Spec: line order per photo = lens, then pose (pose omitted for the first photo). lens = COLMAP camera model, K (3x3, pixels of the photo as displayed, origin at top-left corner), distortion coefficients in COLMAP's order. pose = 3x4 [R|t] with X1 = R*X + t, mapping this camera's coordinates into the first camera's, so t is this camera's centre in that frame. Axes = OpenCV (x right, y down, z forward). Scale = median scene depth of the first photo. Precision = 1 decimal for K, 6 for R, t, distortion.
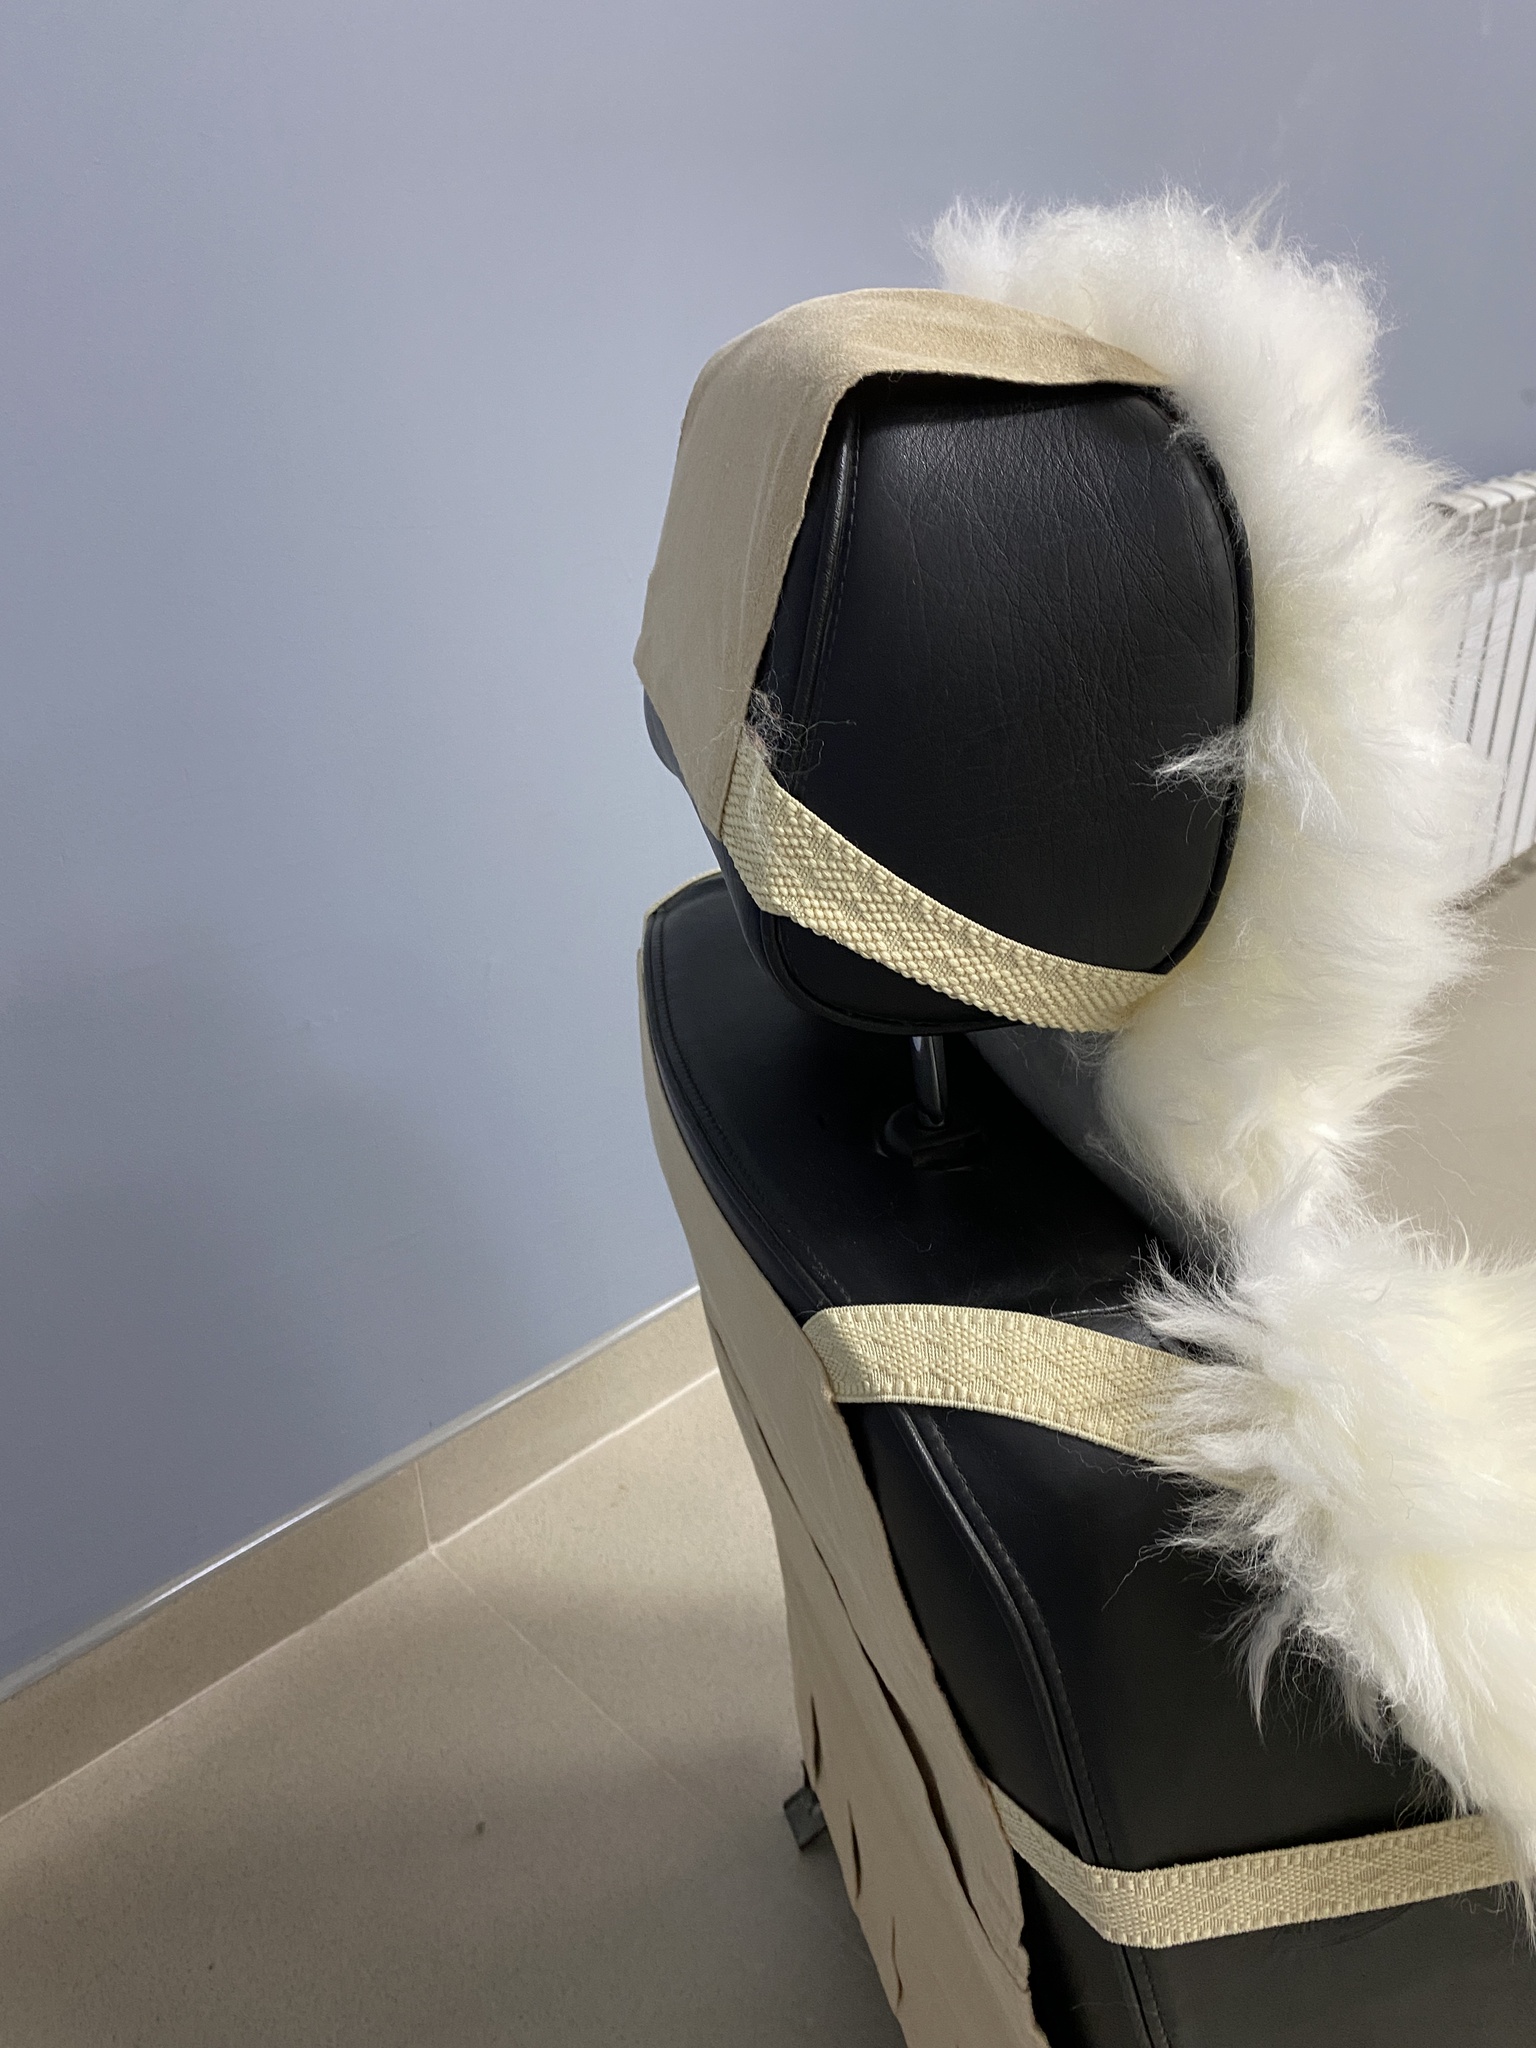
lens RADIAL K [[1553.6, 0, 796.6], [0, 1553.6, 934.3], [0, 0, 1]] dist [0.002737, 0.002245]
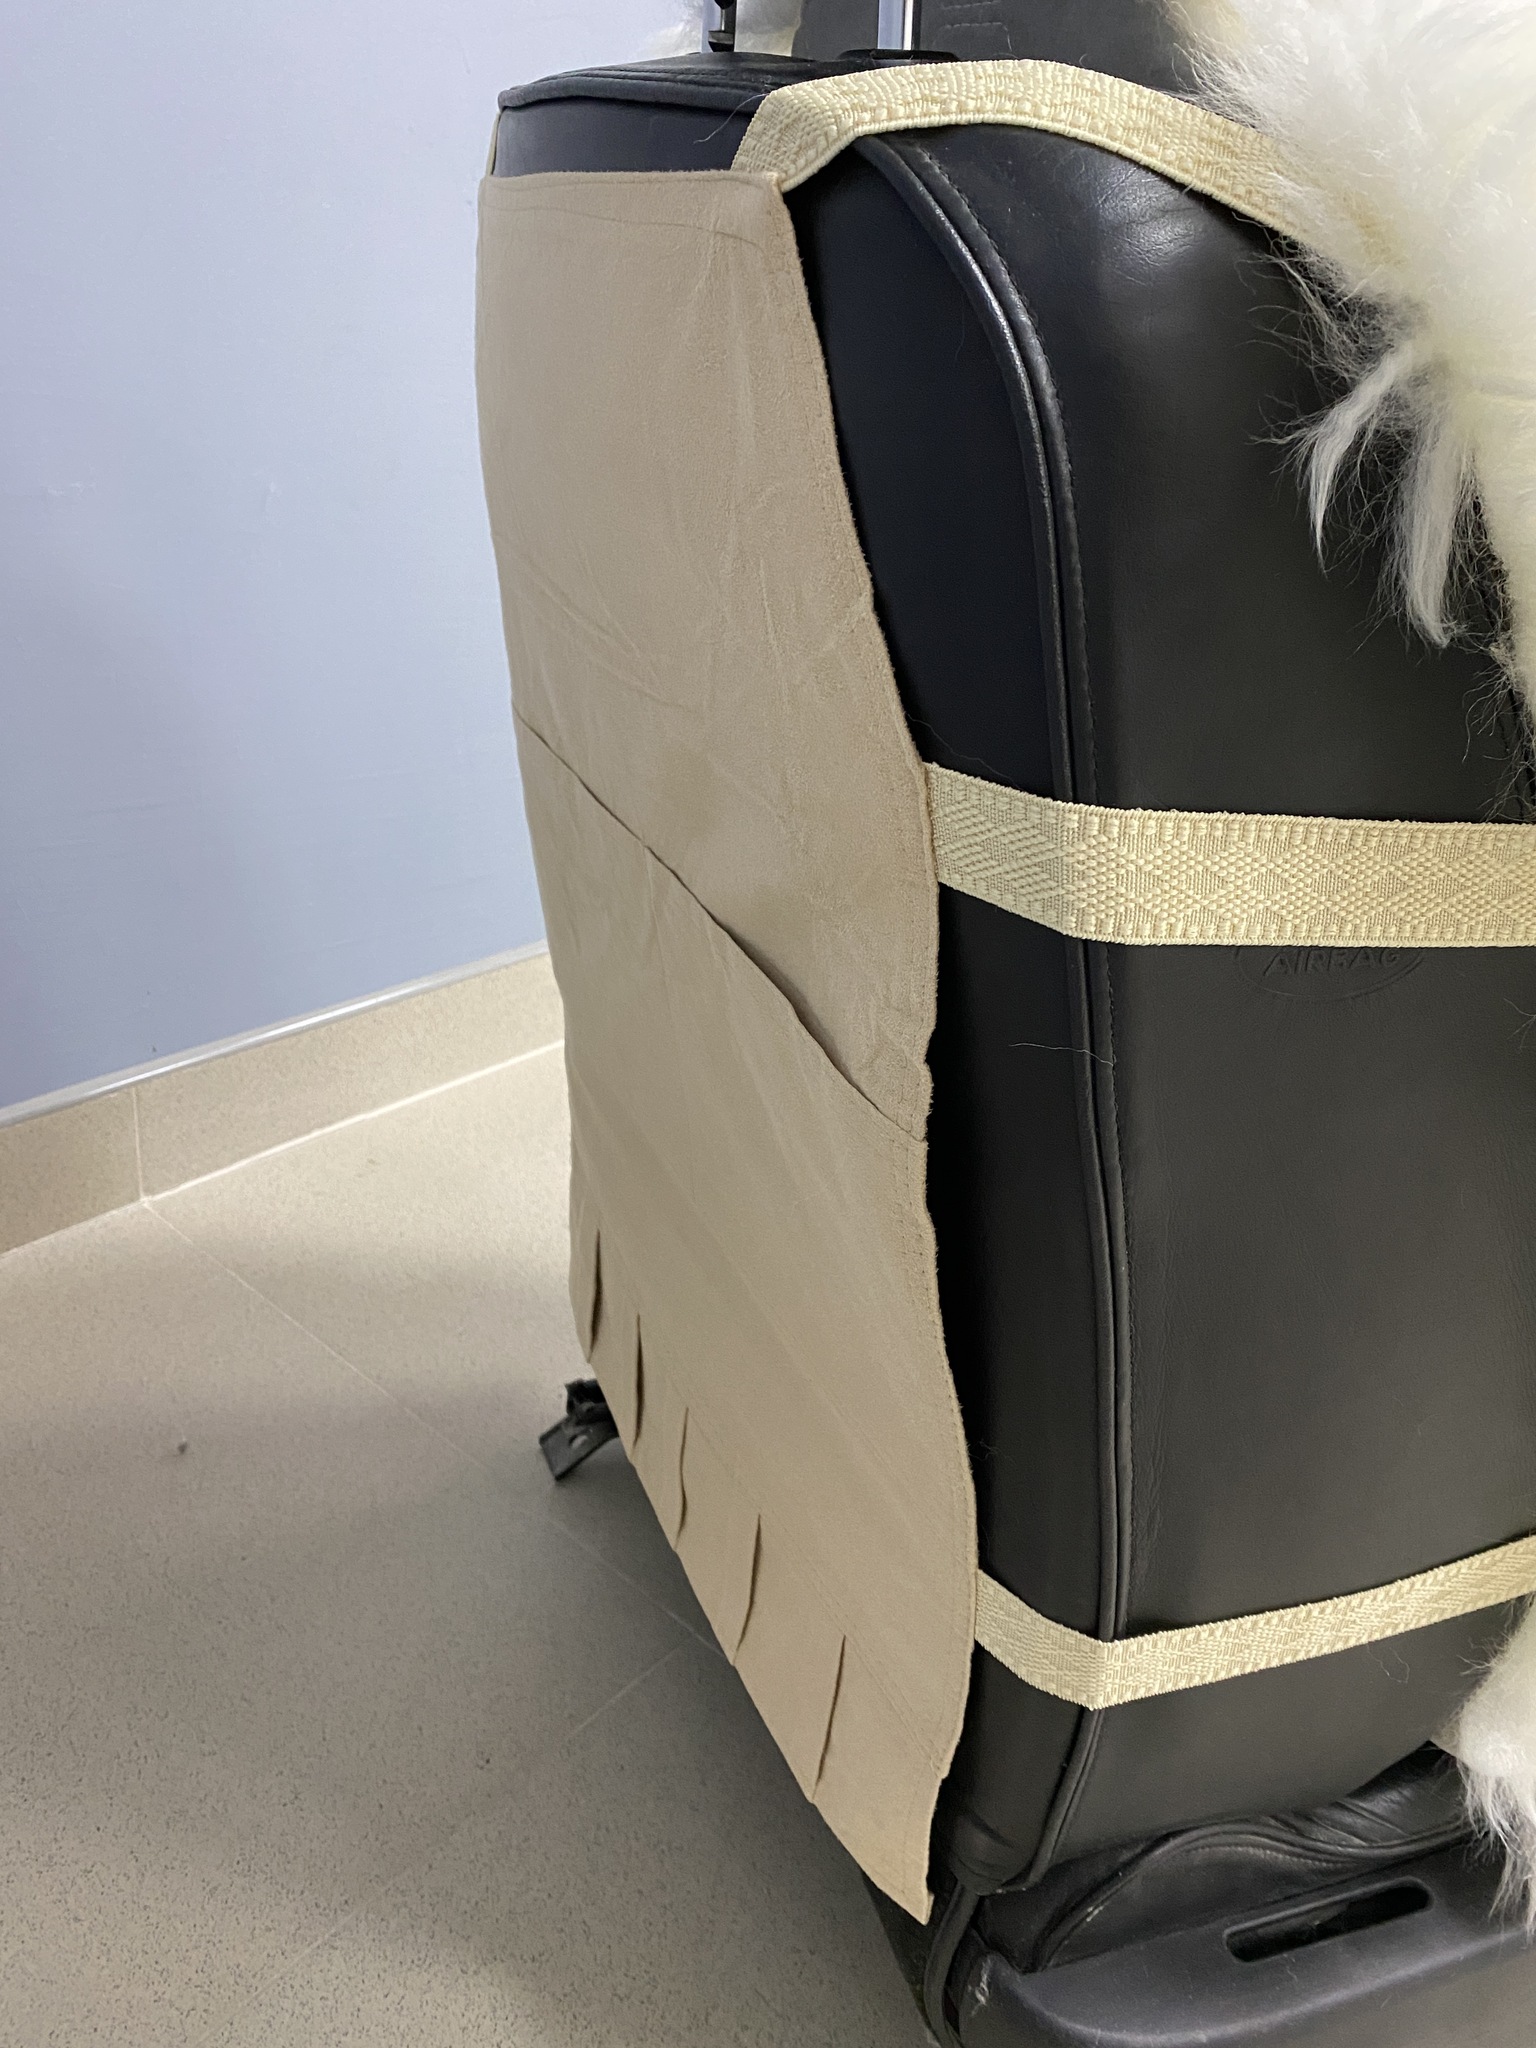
lens RADIAL K [[1553.6, 0, 768.4], [0, 1553.6, 1024.4], [0, 0, 1]] dist [0.002737, 0.002245]
pose [[0.986803, 0.081368, 0.139997, -0.022914], [-0.083903, 0.996398, 0.012296, 0.298080], [-0.138492, -0.023880, 0.990076, 0.107805]]
